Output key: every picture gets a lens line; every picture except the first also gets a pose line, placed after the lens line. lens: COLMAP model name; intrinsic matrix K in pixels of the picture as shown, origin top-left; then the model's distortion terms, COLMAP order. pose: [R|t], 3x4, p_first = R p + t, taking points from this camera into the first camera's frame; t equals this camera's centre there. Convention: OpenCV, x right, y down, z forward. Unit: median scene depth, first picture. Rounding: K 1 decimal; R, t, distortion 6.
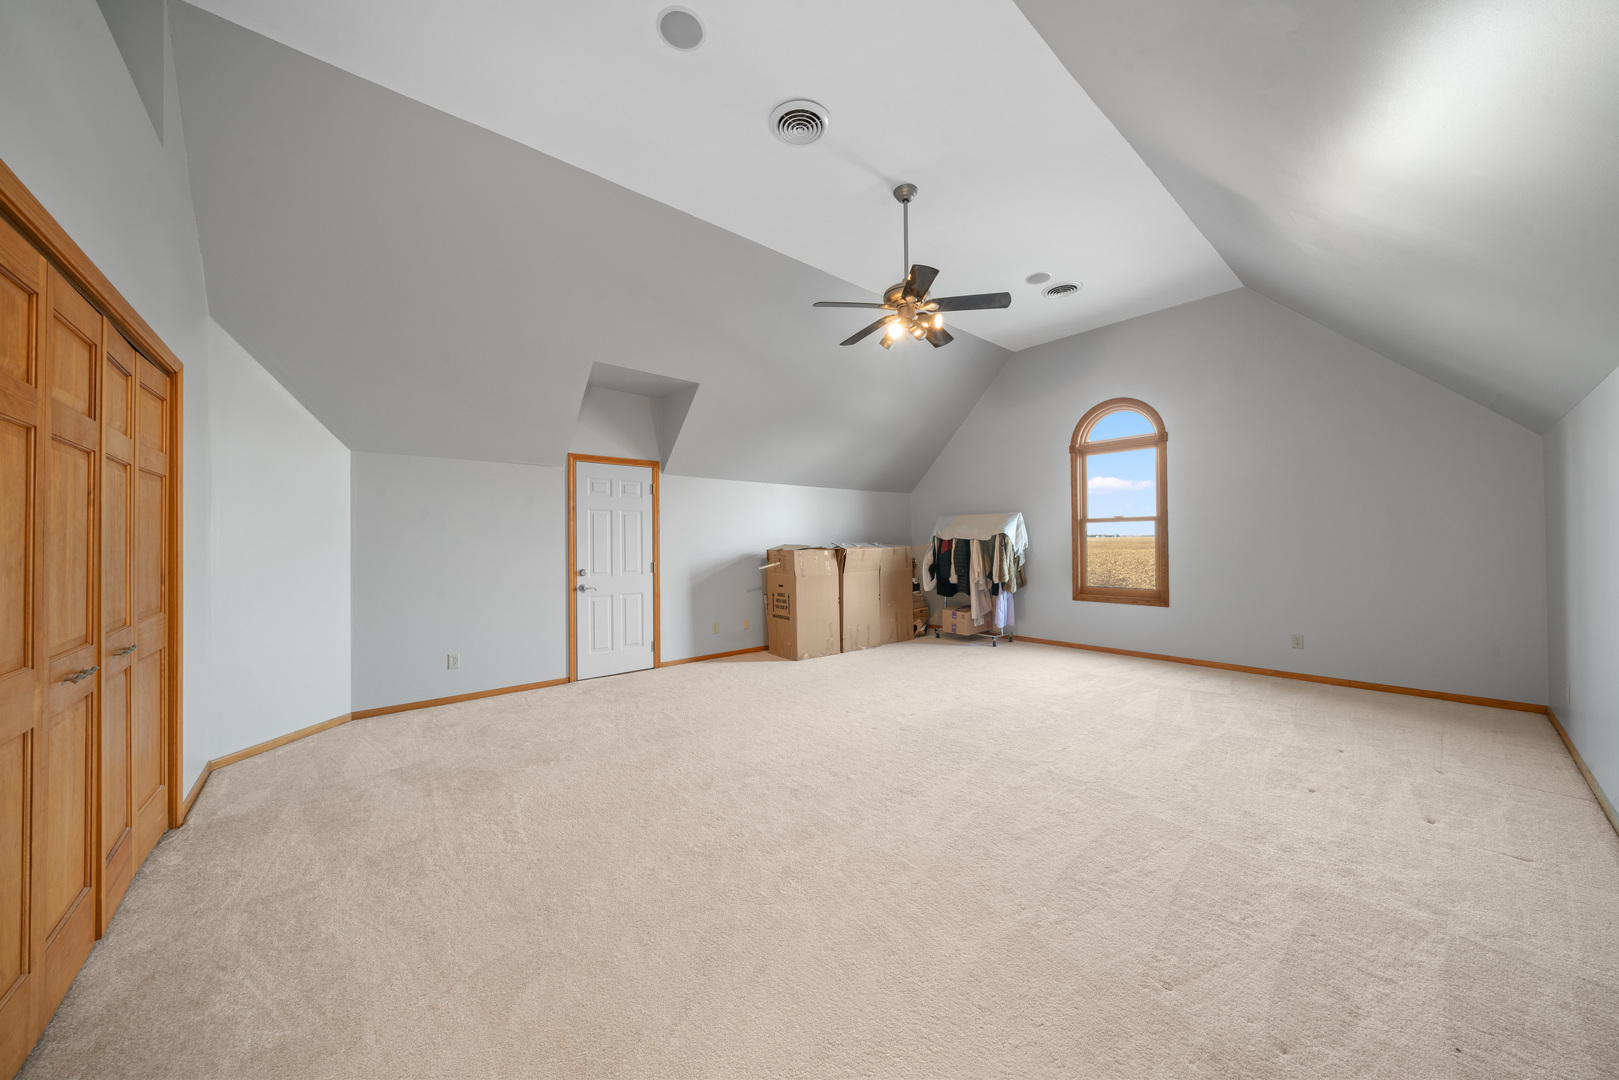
lens RADIAL K [[552.1, 0, 808.6], [0, 552.1, 532.3], [0, 0, 1]] dist [-0.006588, 0.000209]
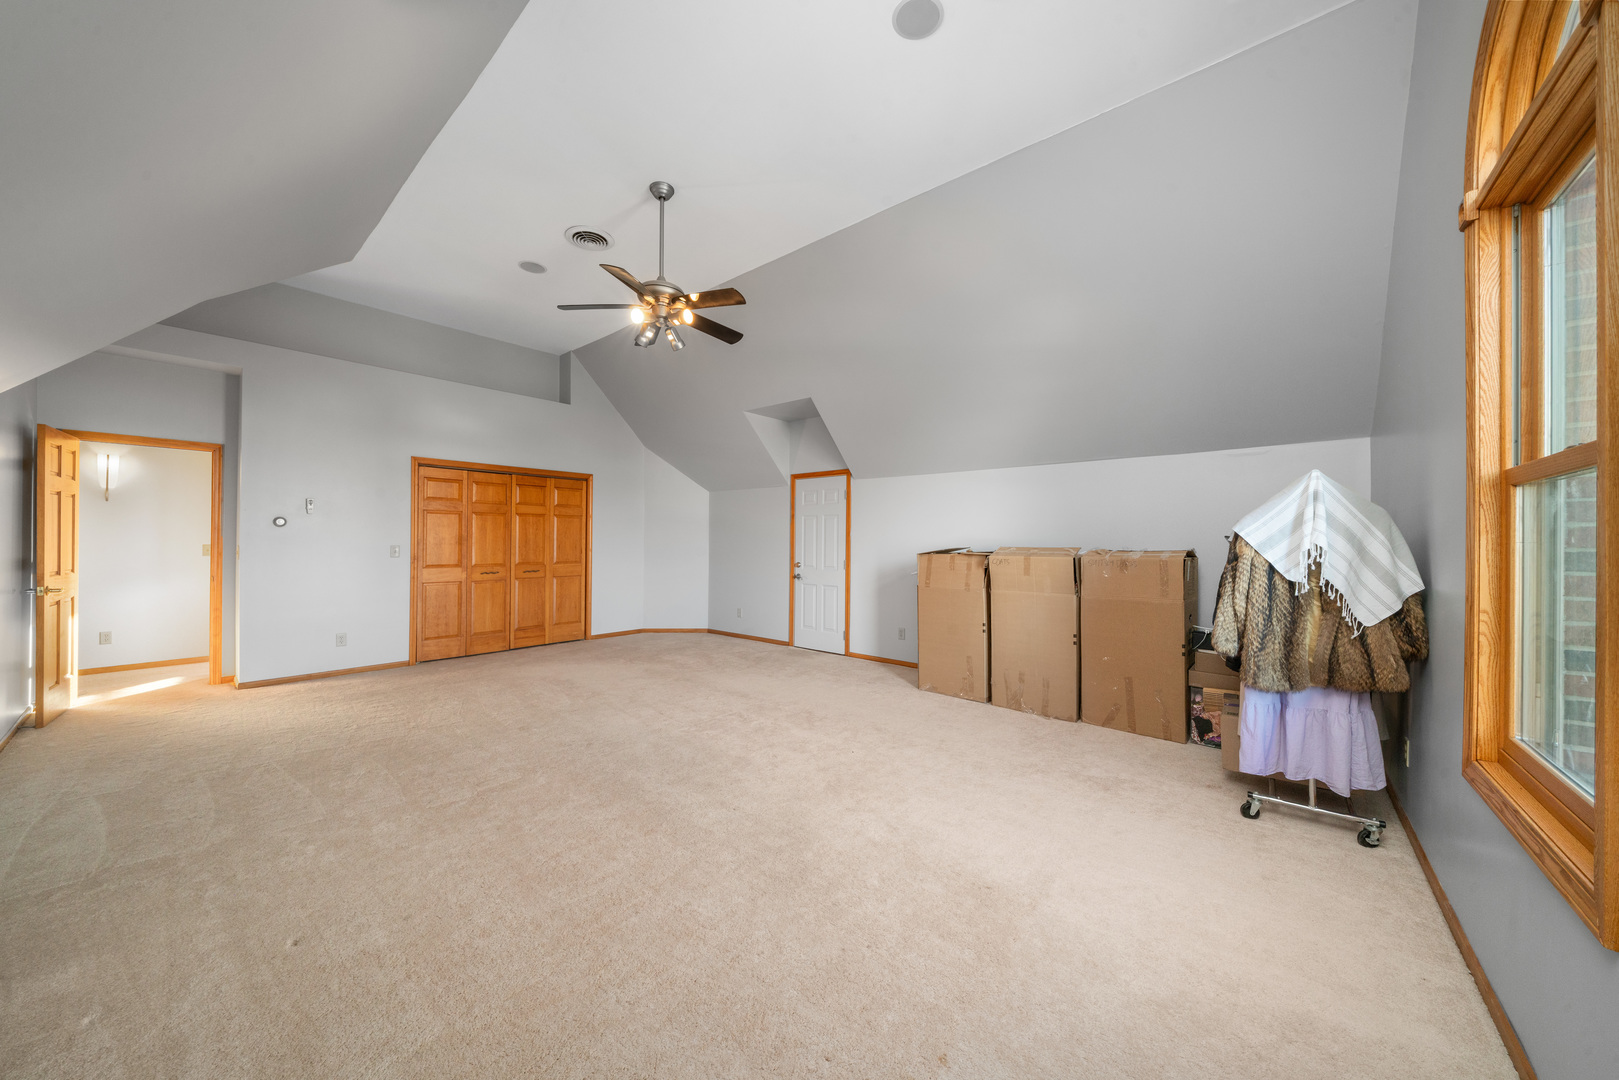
lens RADIAL K [[552.1, 0, 807.5], [0, 552.1, 541.5], [0, 0, 1]] dist [-0.006588, 0.000209]
pose [[0.157356, 0.008177, -0.987508, 0.848000], [0.004892, 0.999947, 0.009060, 0.006390], [0.987530, -0.006257, 0.157308, 0.791588]]
